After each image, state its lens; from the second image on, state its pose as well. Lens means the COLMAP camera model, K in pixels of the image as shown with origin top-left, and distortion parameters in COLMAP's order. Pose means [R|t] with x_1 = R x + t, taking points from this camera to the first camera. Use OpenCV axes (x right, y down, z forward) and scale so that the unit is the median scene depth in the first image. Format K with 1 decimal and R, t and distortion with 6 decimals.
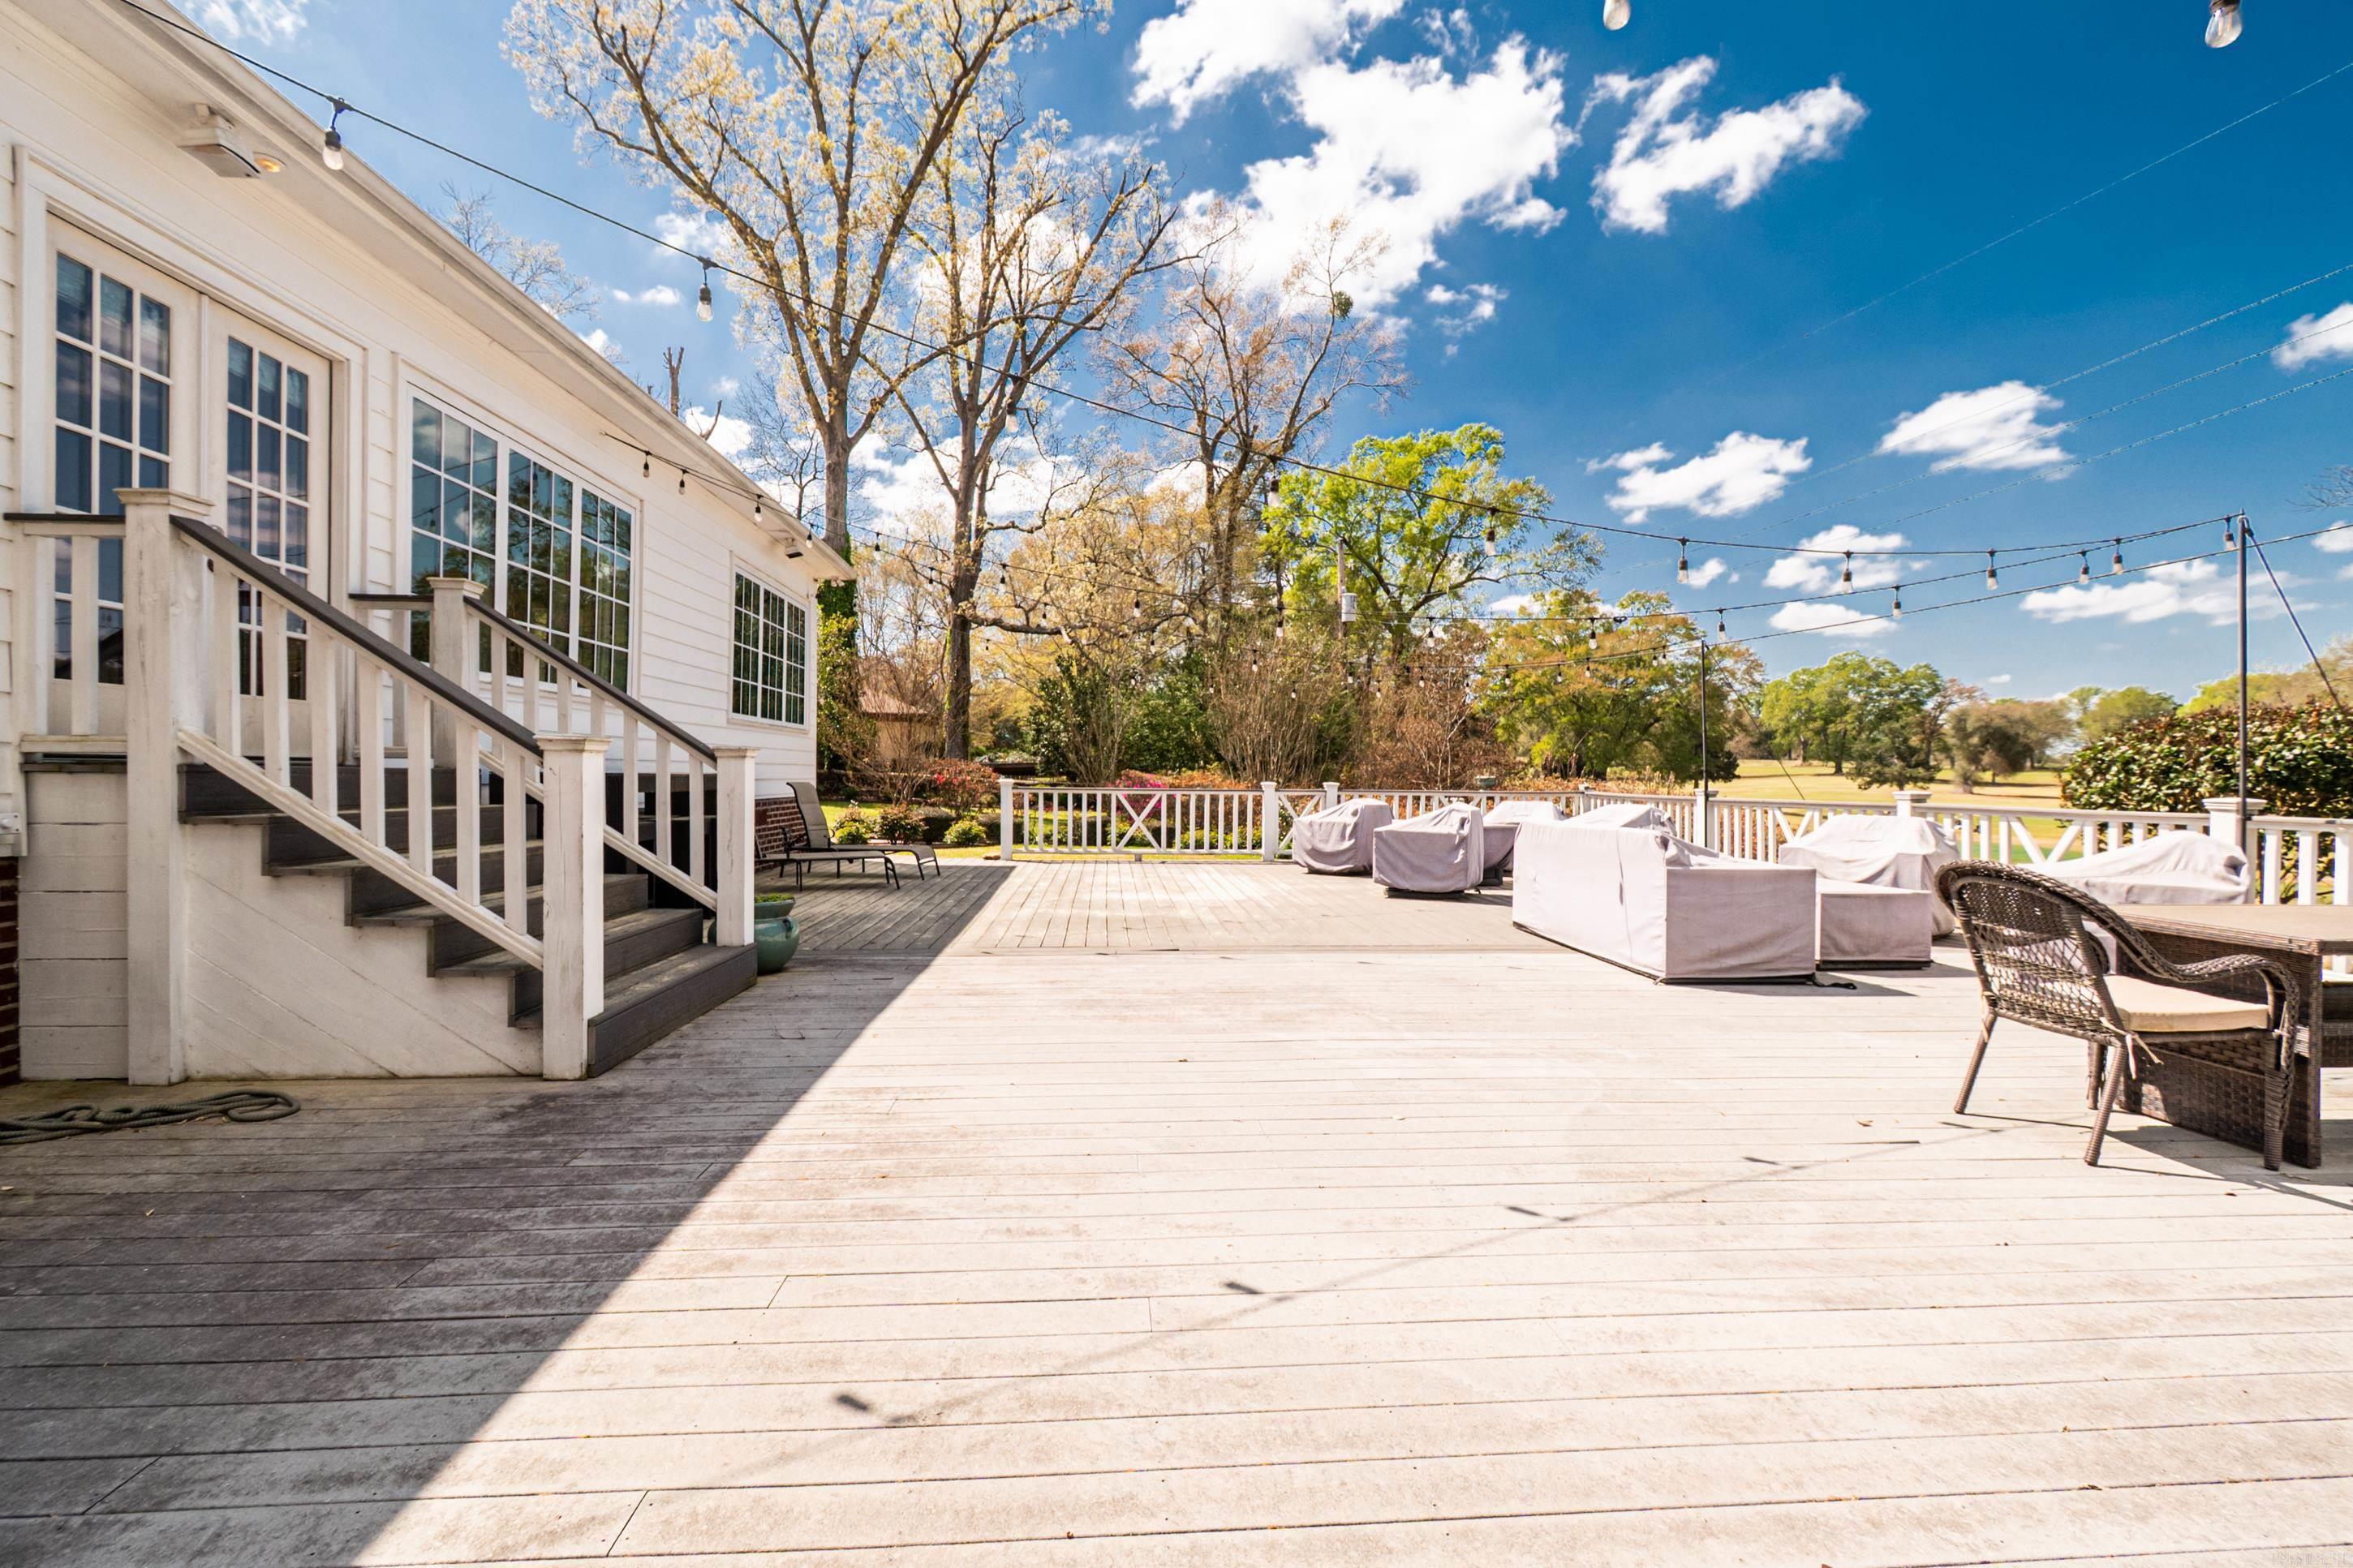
lens RADIAL K [[1057.8, 0, 1179.8], [0, 1057.8, 779.6], [0, 0, 1]] dist [0.013083, -0.005737]
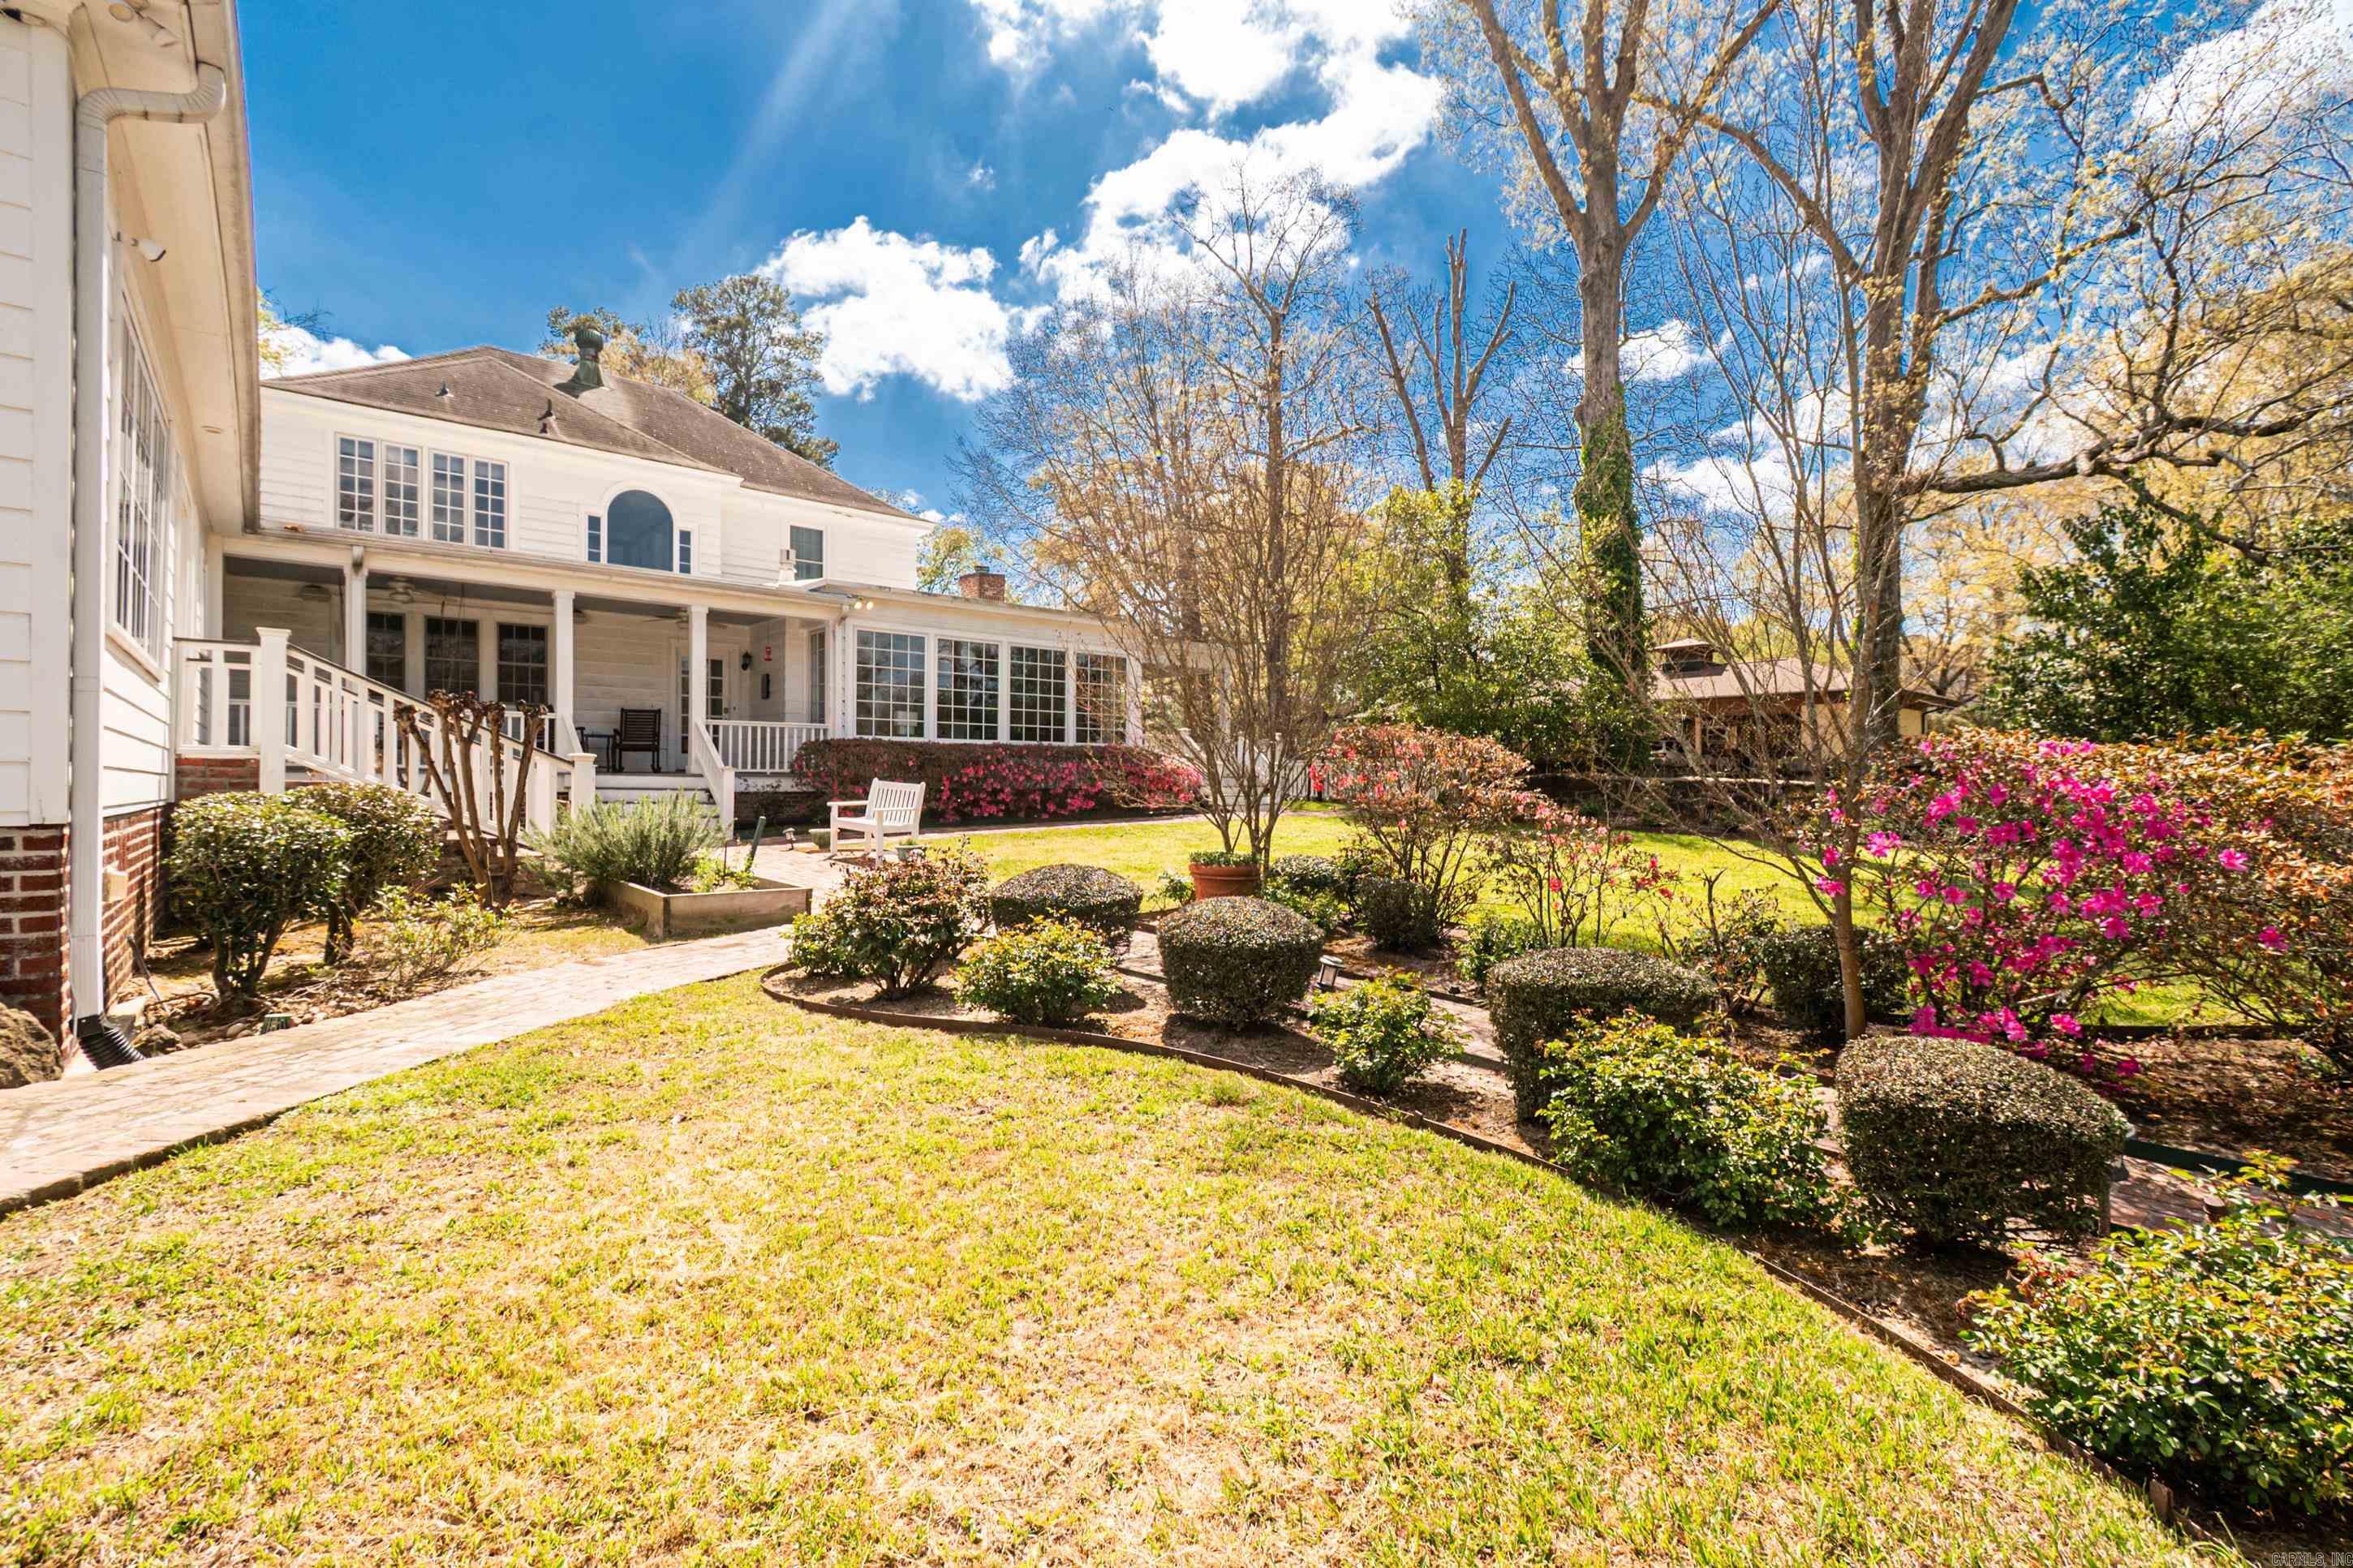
lens RADIAL K [[1057.8, 0, 1178.9], [0, 1057.8, 783.9], [0, 0, 1]] dist [0.013083, -0.005737]
pose [[0.600790, -0.006204, -0.799383, 0.020199], [-0.000766, 0.999965, -0.008337, 0.002924], [0.799406, 0.005621, 0.600764, 0.416908]]
